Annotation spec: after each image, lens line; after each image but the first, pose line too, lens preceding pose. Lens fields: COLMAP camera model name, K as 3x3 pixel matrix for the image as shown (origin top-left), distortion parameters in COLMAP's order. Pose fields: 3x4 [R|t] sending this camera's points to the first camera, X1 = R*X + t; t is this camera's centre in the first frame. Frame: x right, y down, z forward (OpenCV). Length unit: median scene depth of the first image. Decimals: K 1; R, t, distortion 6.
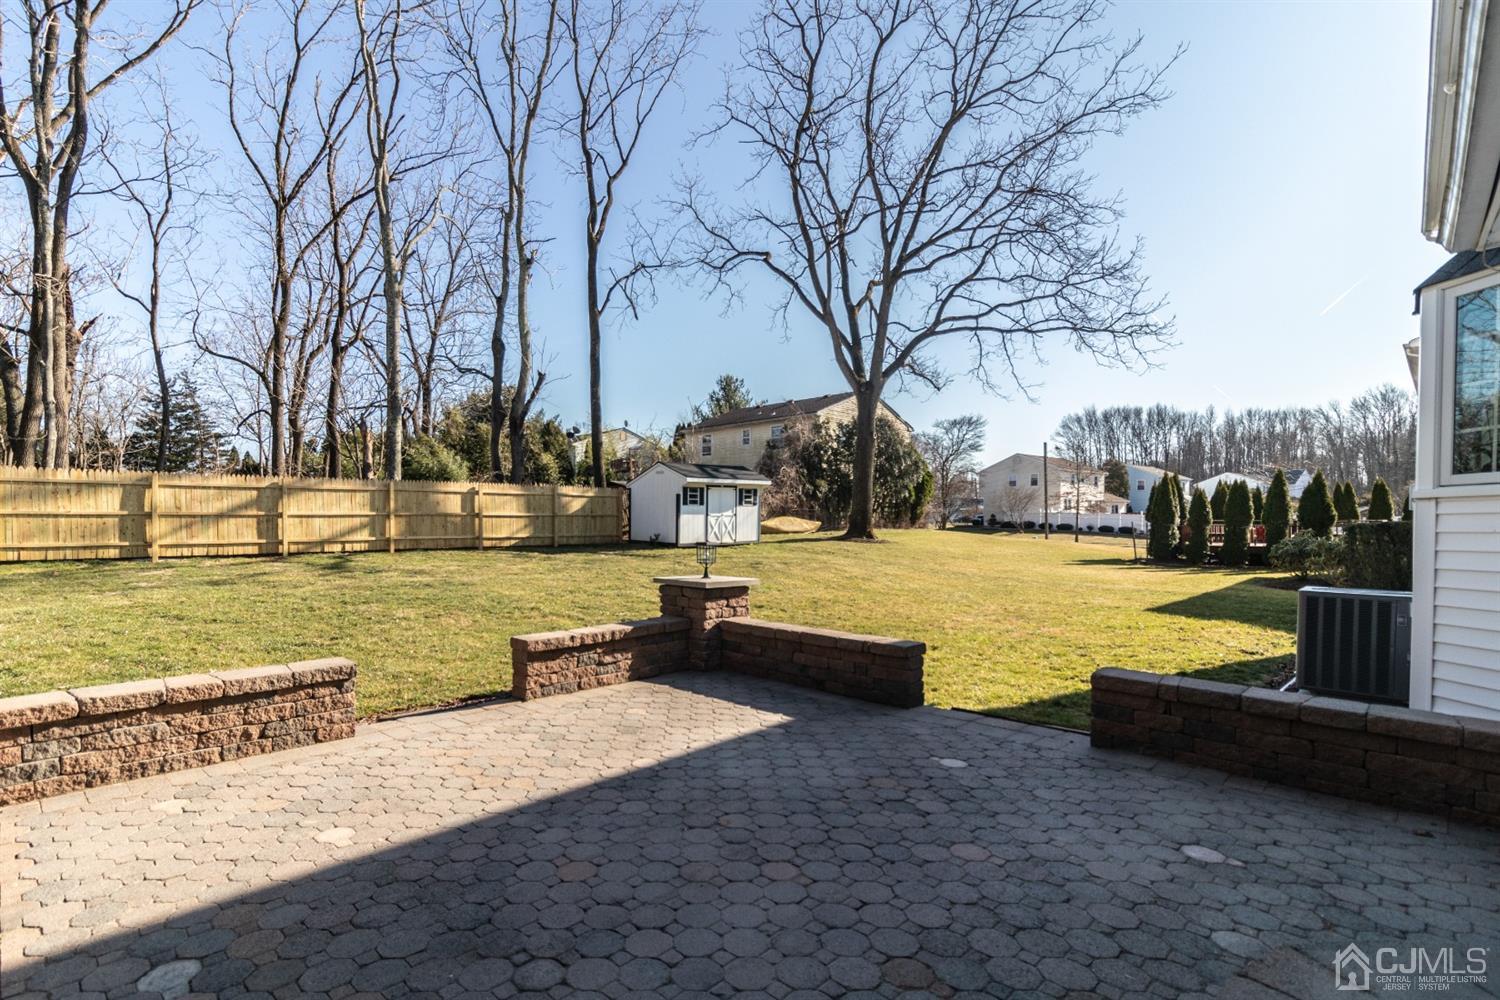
lens RADIAL K [[708.1, 0, 744.7], [0, 708.1, 510.6], [0, 0, 1]] dist [0.003561, 0.000270]
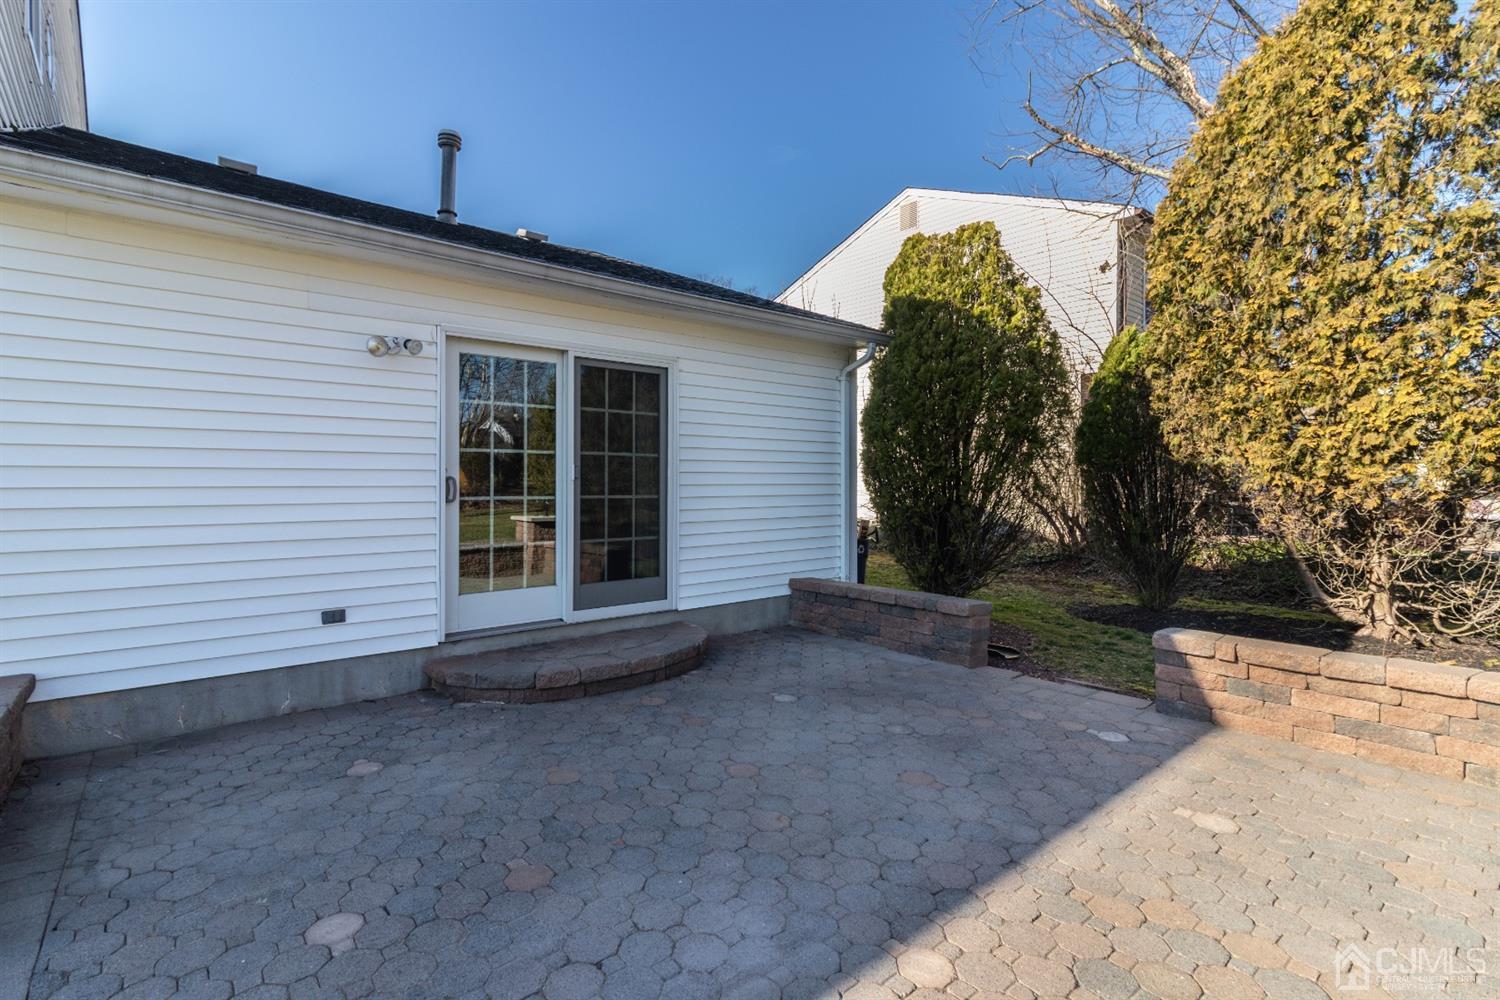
lens RADIAL K [[708.1, 0, 747.5], [0, 708.1, 496.1], [0, 0, 1]] dist [0.003561, 0.000270]
pose [[-0.990310, -0.006847, 0.138709, -0.109966], [-0.006016, 0.999961, 0.006406, 0.038165], [-0.138747, 0.005510, -0.990313, 2.010314]]
